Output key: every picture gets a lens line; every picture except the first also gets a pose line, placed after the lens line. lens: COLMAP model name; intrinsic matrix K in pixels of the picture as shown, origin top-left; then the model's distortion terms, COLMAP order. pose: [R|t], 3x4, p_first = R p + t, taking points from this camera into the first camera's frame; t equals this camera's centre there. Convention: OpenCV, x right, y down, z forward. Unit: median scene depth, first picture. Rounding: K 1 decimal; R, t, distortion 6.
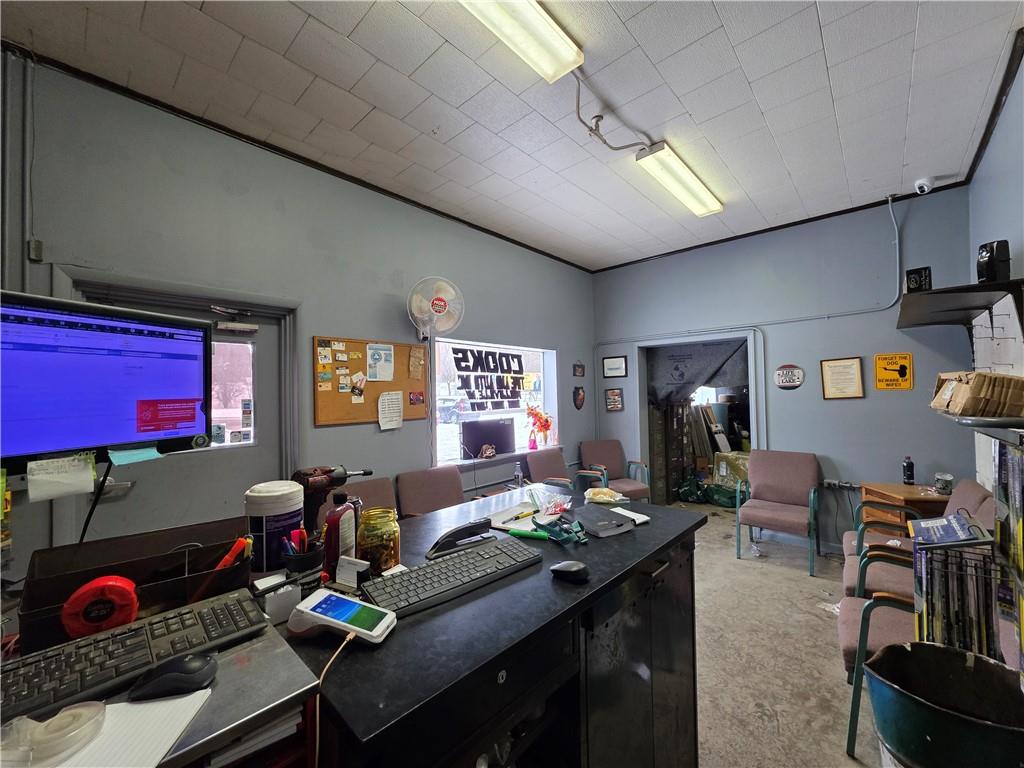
lens RADIAL K [[407.3, 0, 514.7], [0, 407.3, 383.8], [0, 0, 1]] dist [0.001773, 0.000162]
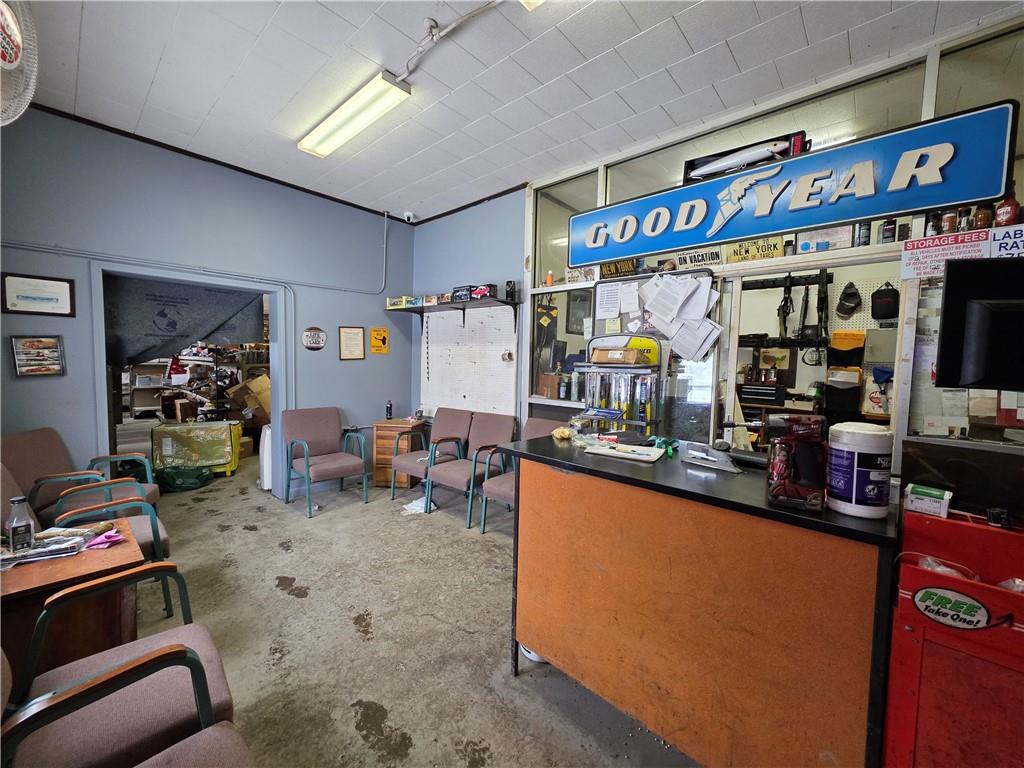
lens RADIAL K [[407.3, 0, 514.7], [0, 407.3, 383.8], [0, 0, 1]] dist [0.001773, 0.000162]
pose [[-0.017068, -0.042604, 0.998946, -0.455126], [-0.043239, 0.998189, 0.041833, 0.037684], [-0.998919, -0.042480, -0.018880, 0.544201]]
